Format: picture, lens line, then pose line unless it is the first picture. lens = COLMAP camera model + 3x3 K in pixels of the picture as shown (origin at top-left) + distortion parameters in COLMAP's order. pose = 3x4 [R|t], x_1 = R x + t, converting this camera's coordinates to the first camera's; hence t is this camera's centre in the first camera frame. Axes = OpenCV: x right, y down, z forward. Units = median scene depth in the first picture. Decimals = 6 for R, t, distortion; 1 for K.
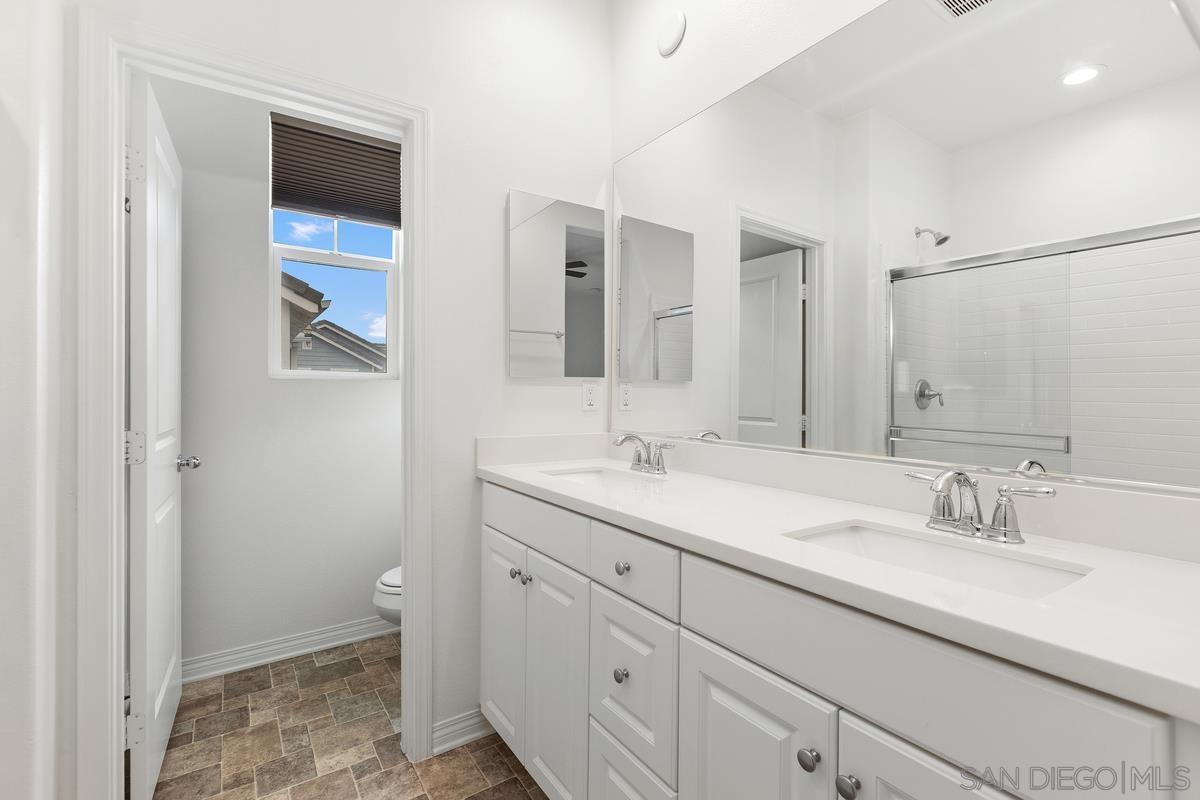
lens RADIAL K [[537.2, 0, 597.8], [0, 537.2, 393.2], [0, 0, 1]] dist [0.000014, -0.000414]
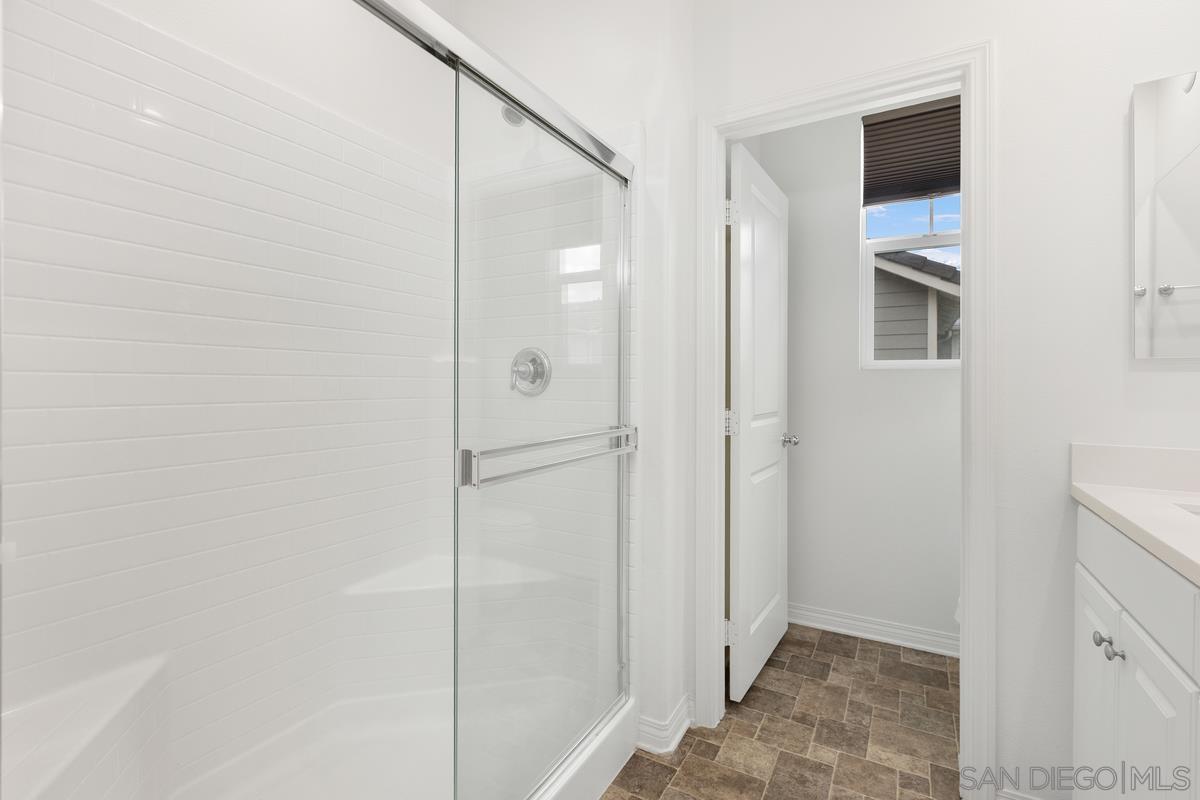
lens RADIAL K [[544.9, 0, 596.3], [0, 544.9, 385.4], [0, 0, 1]] dist [-0.000426, -0.000368]
pose [[0.431553, 0.005080, -0.902073, 0.161335], [-0.002837, 0.999987, 0.004274, 0.001653], [0.902083, 0.000714, 0.431562, 0.079432]]
